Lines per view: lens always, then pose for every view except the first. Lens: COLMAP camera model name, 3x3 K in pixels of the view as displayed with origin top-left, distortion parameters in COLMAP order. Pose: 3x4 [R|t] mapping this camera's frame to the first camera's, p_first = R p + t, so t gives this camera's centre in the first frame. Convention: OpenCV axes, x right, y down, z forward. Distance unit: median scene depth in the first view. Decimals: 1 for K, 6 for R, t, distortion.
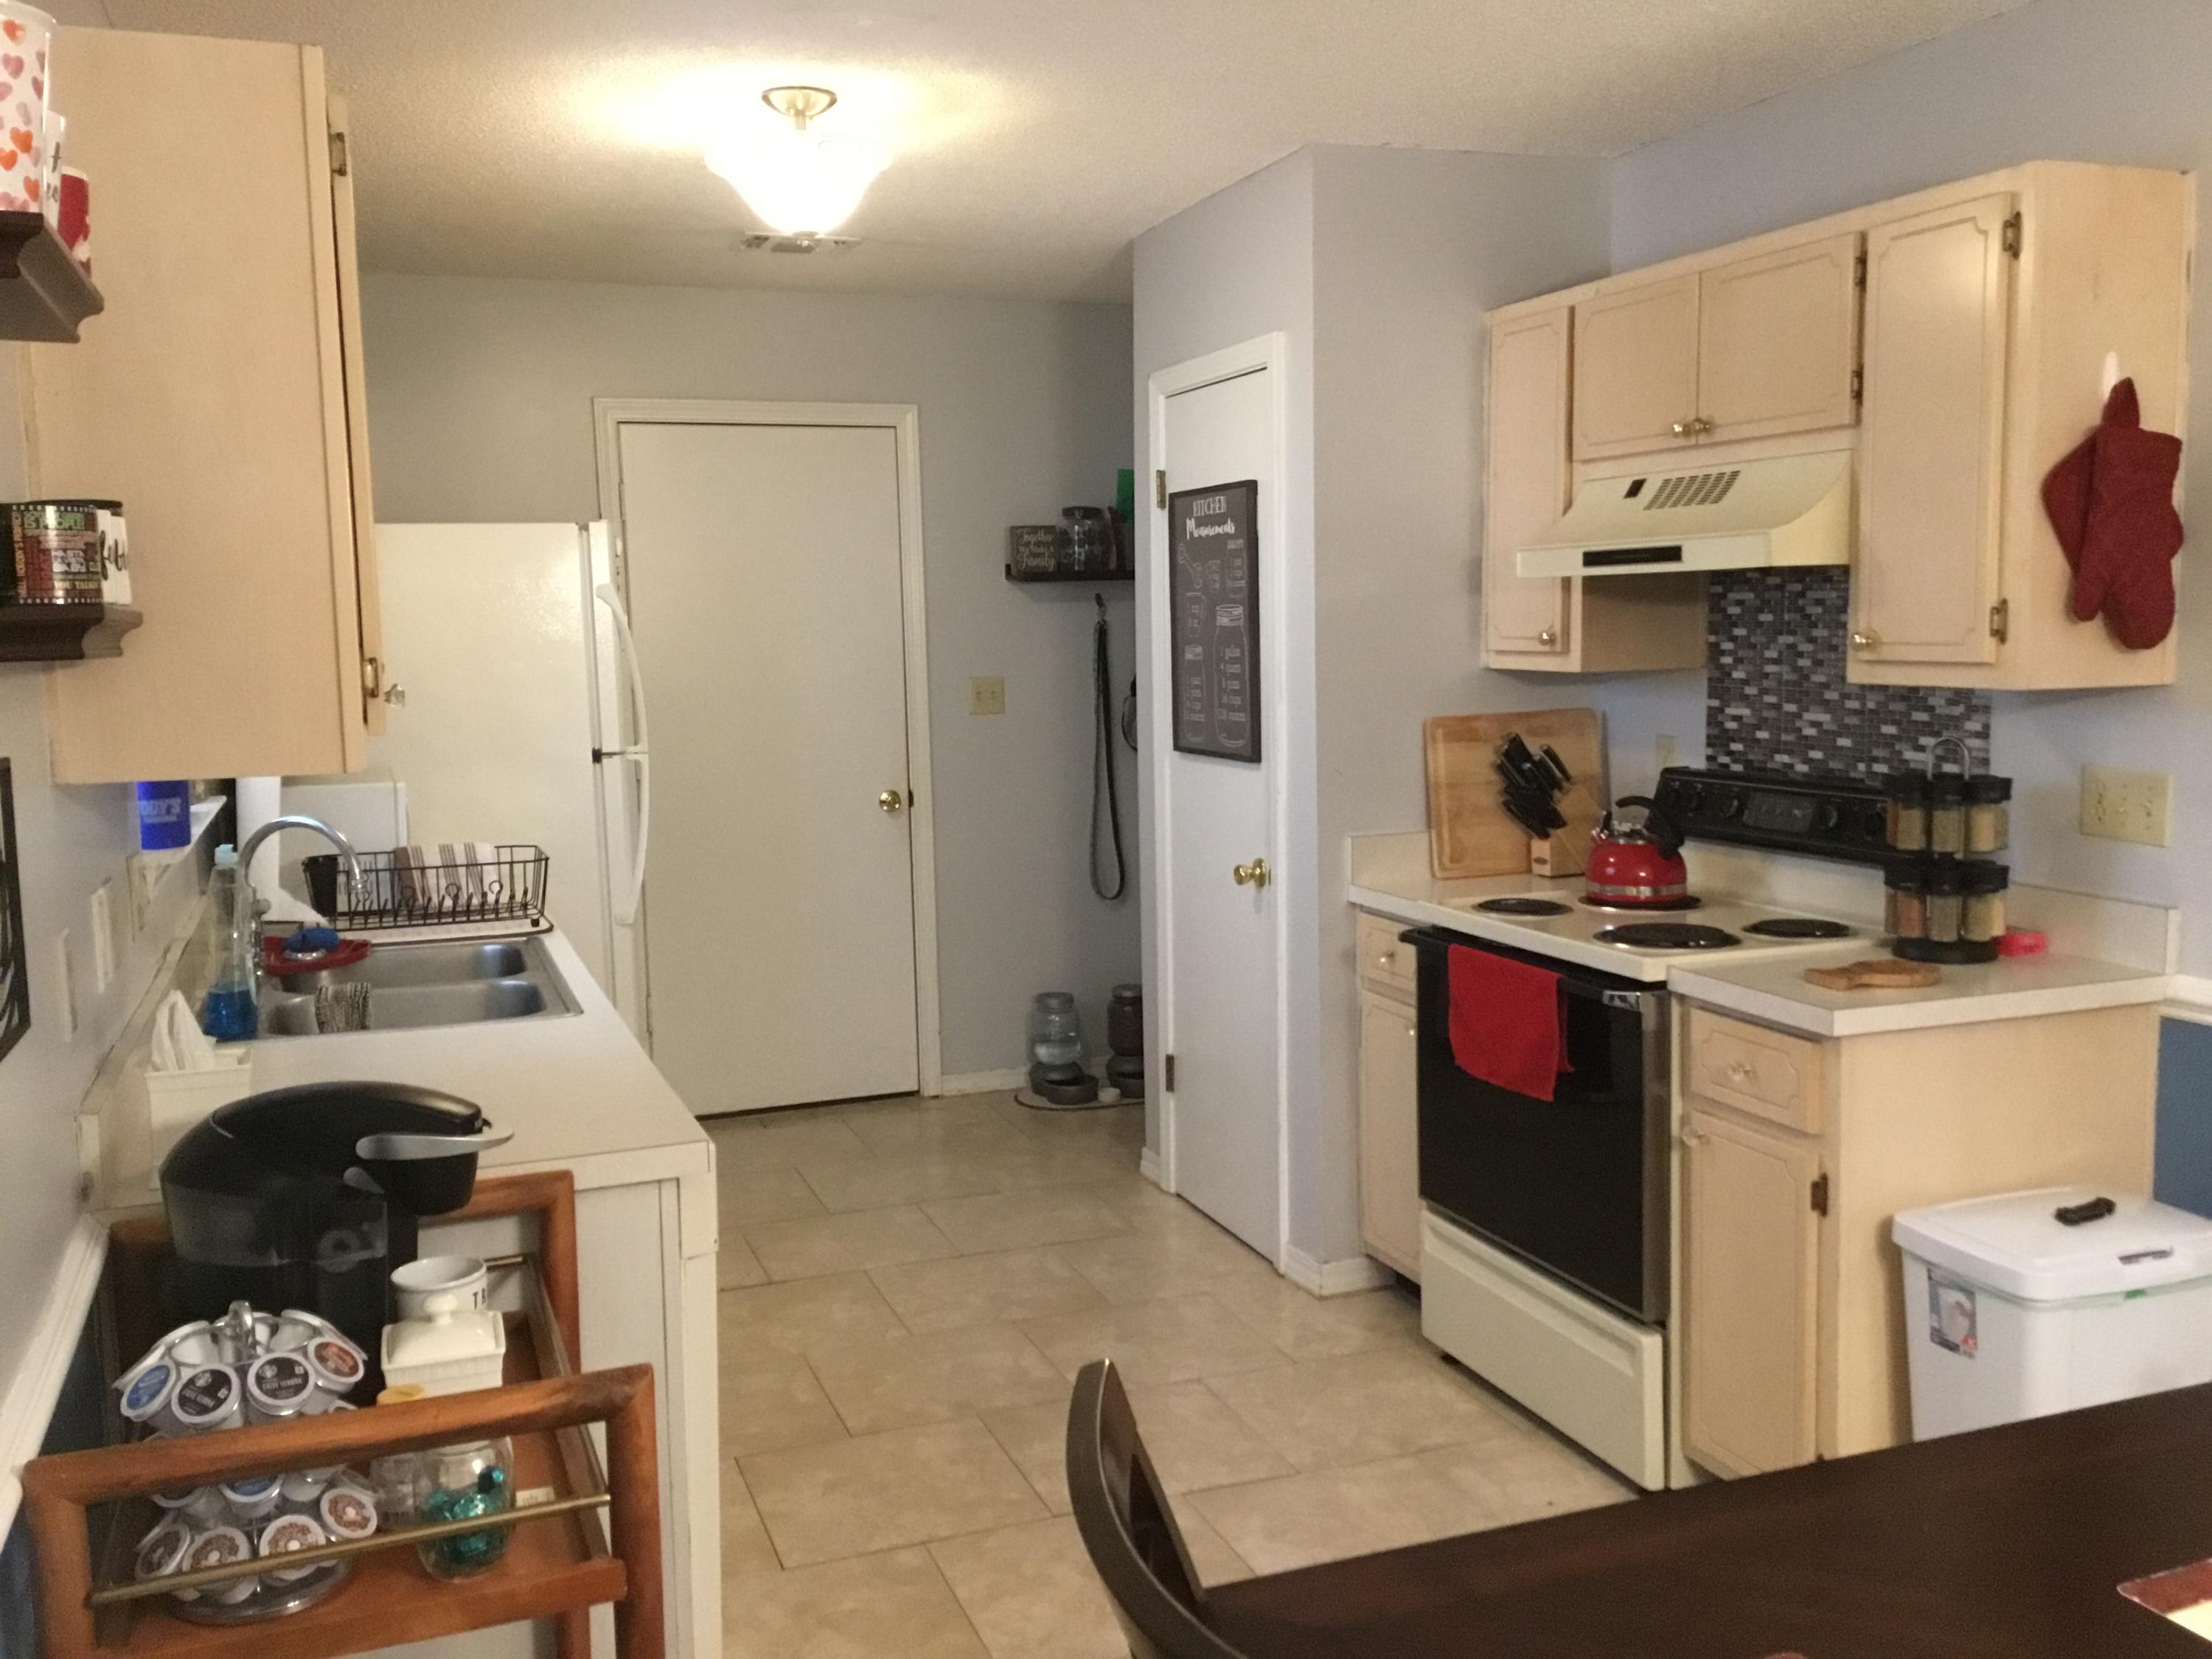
lens RADIAL K [[1954.4, 0, 1104.8], [0, 1954.4, 828.3], [0, 0, 1]] dist [-0.003504, -0.002550]
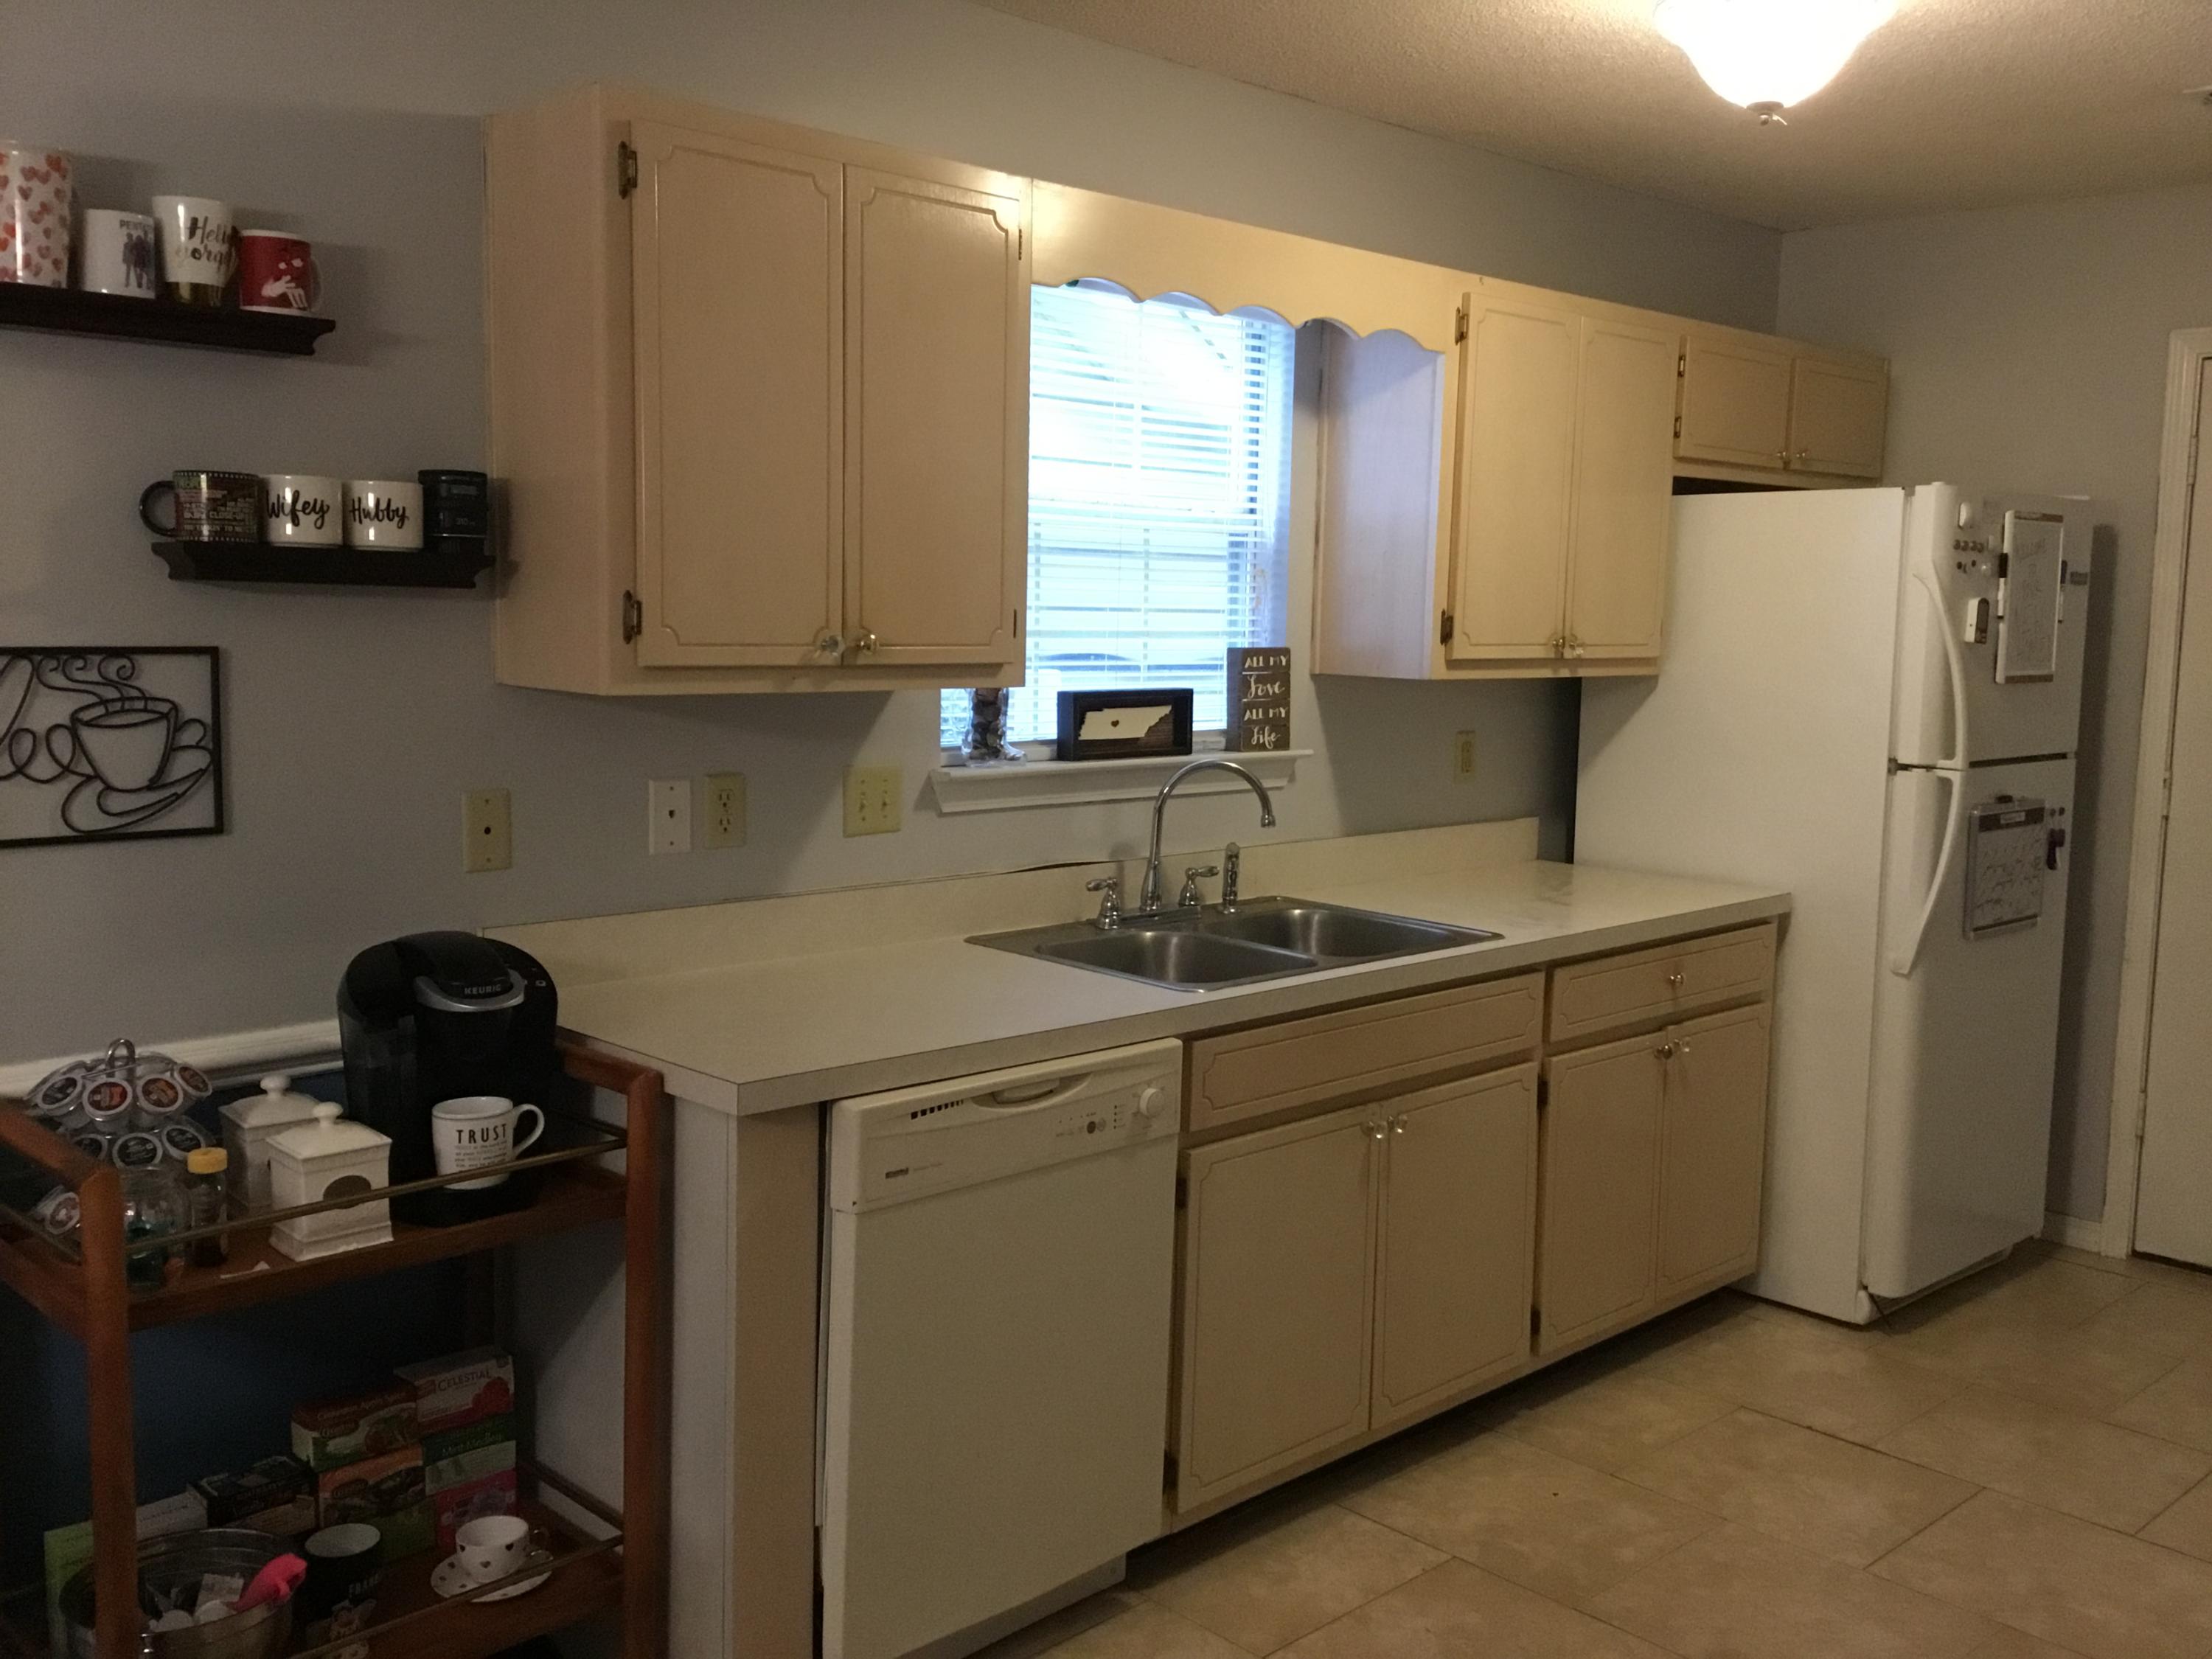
lens RADIAL K [[1954.4, 0, 1110.1], [0, 1954.4, 822.7], [0, 0, 1]] dist [-0.003504, -0.002550]
pose [[0.385035, 0.129446, -0.913779, 0.395344], [-0.129968, 0.987853, 0.085175, -0.043017], [0.913705, 0.085967, 0.397182, 0.383440]]
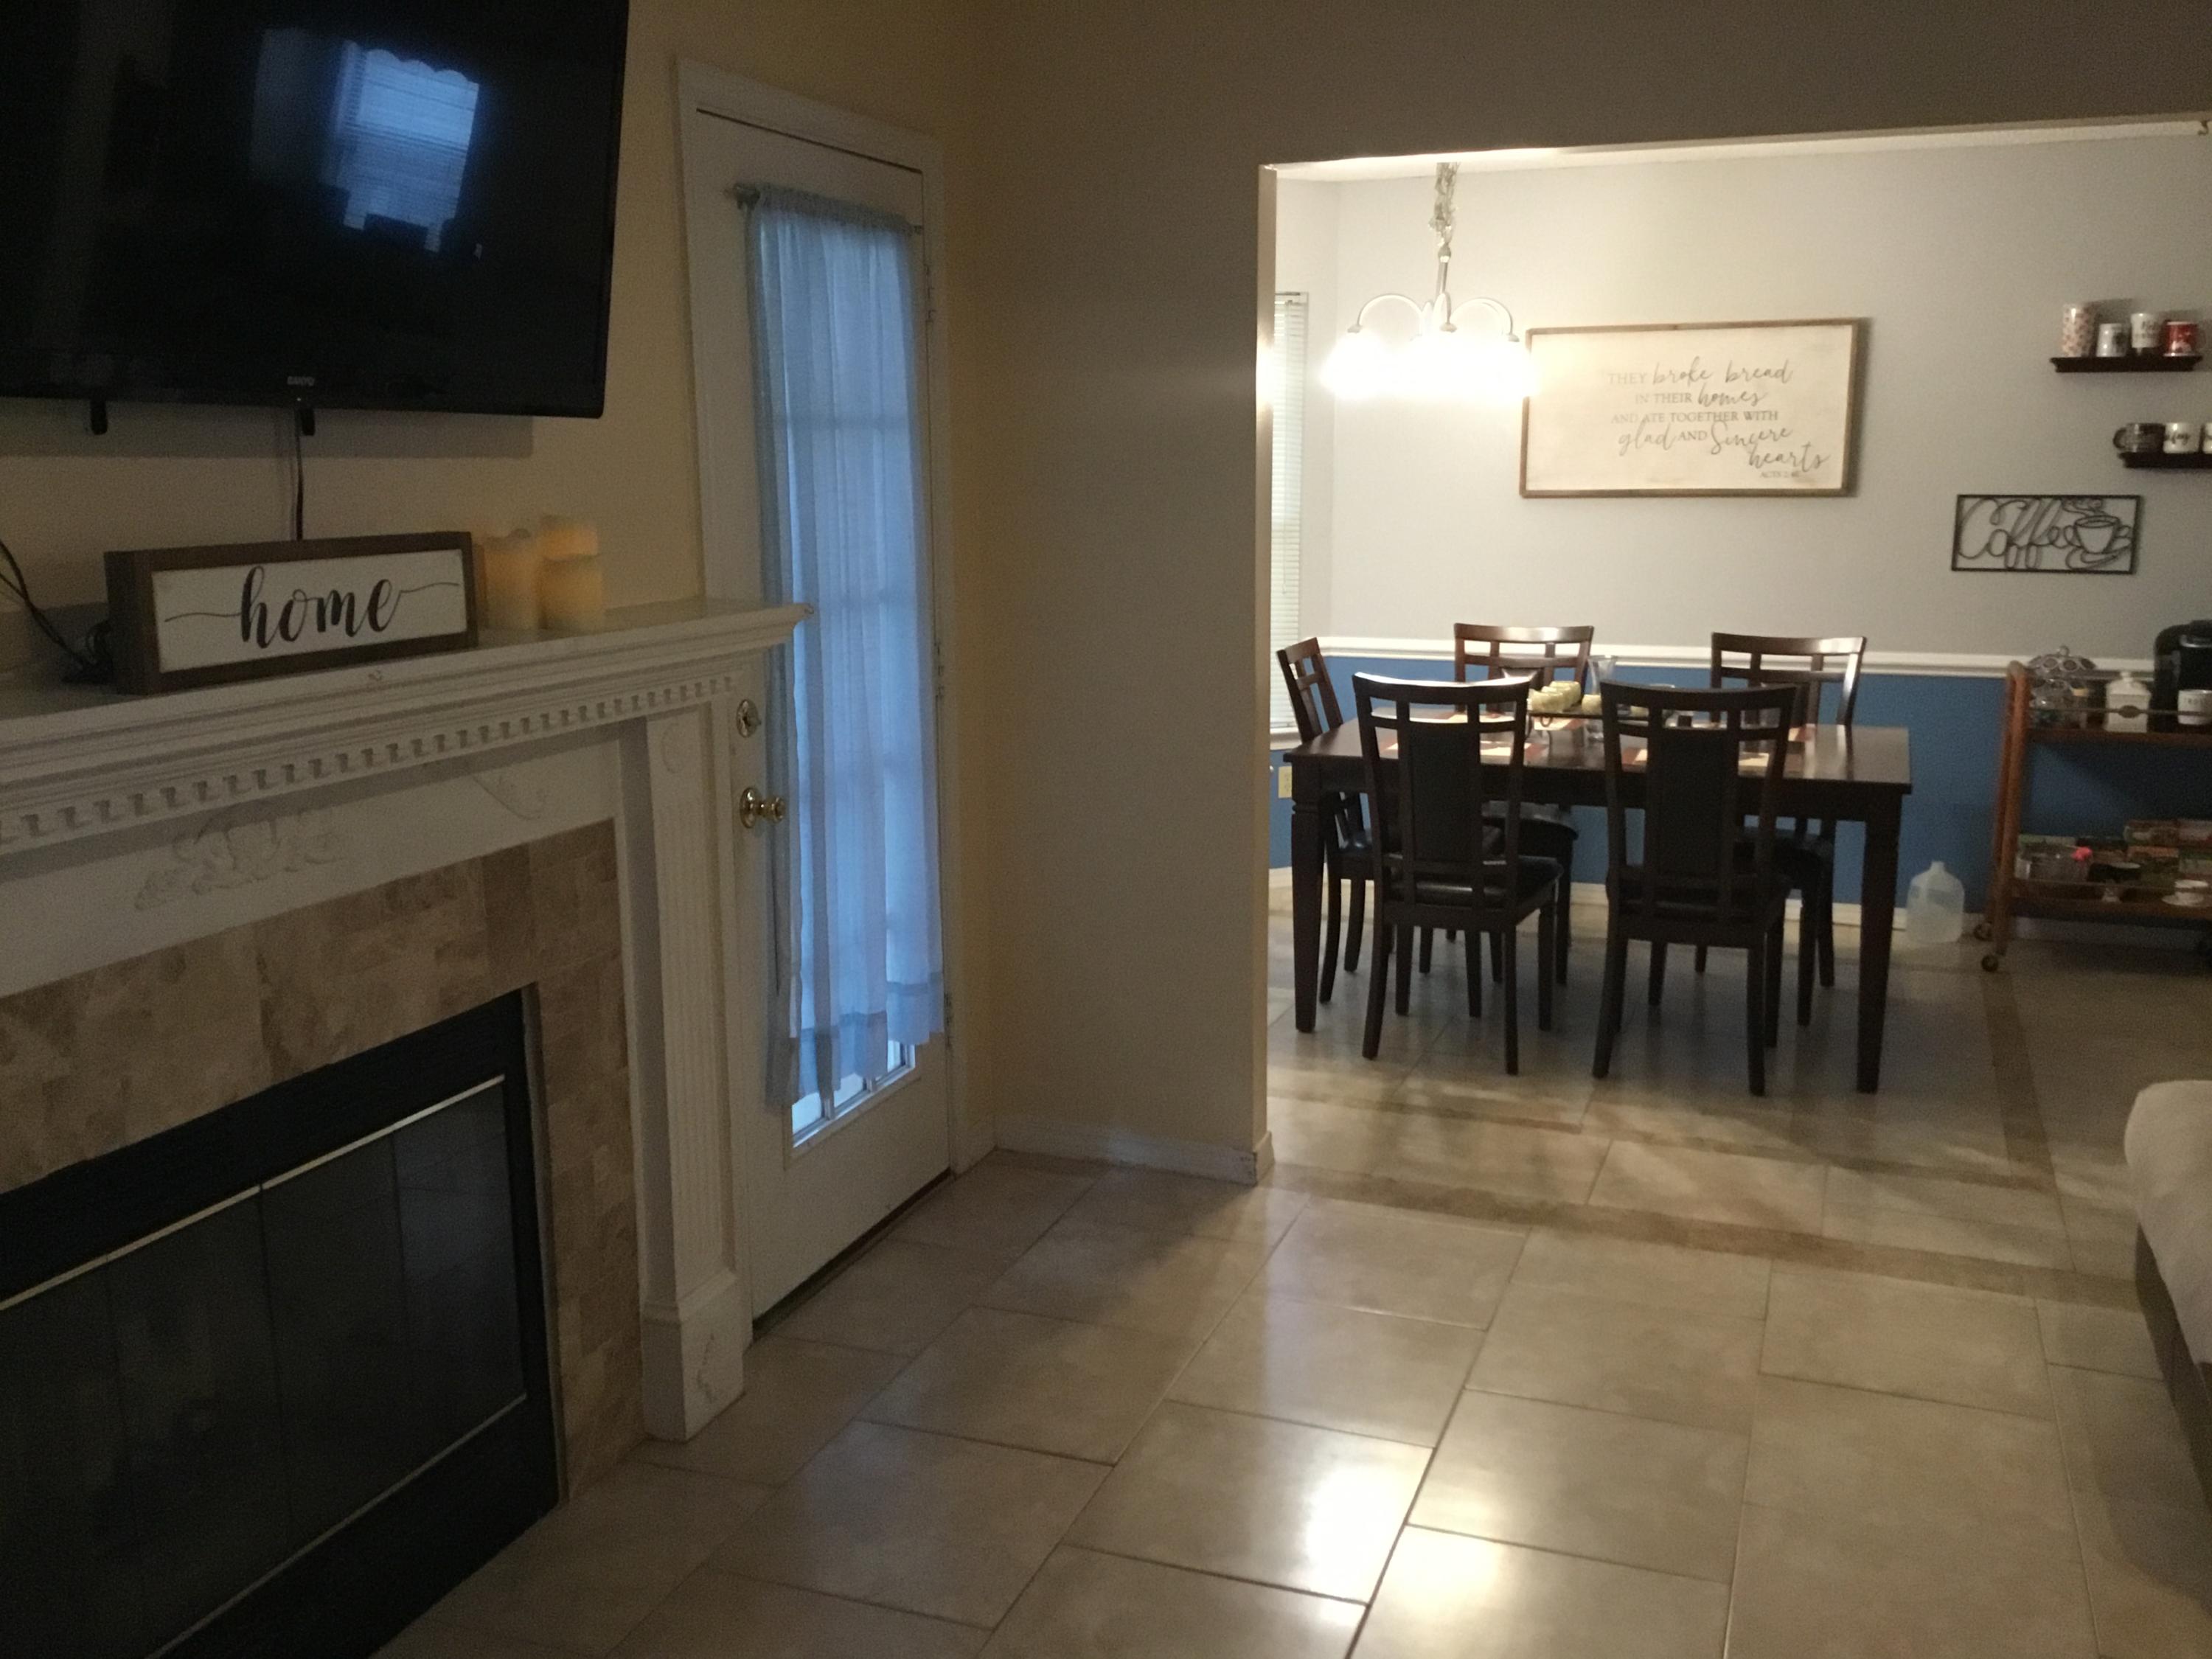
lens RADIAL K [[1954.4, 0, 1112.5], [0, 1954.4, 834.8], [0, 0, 1]] dist [-0.003504, -0.002550]
pose [[-0.670000, 0.157105, -0.725547, 1.234490], [-0.069564, 0.959763, 0.272060, -0.101962], [0.739094, 0.232752, -0.632112, 0.734828]]
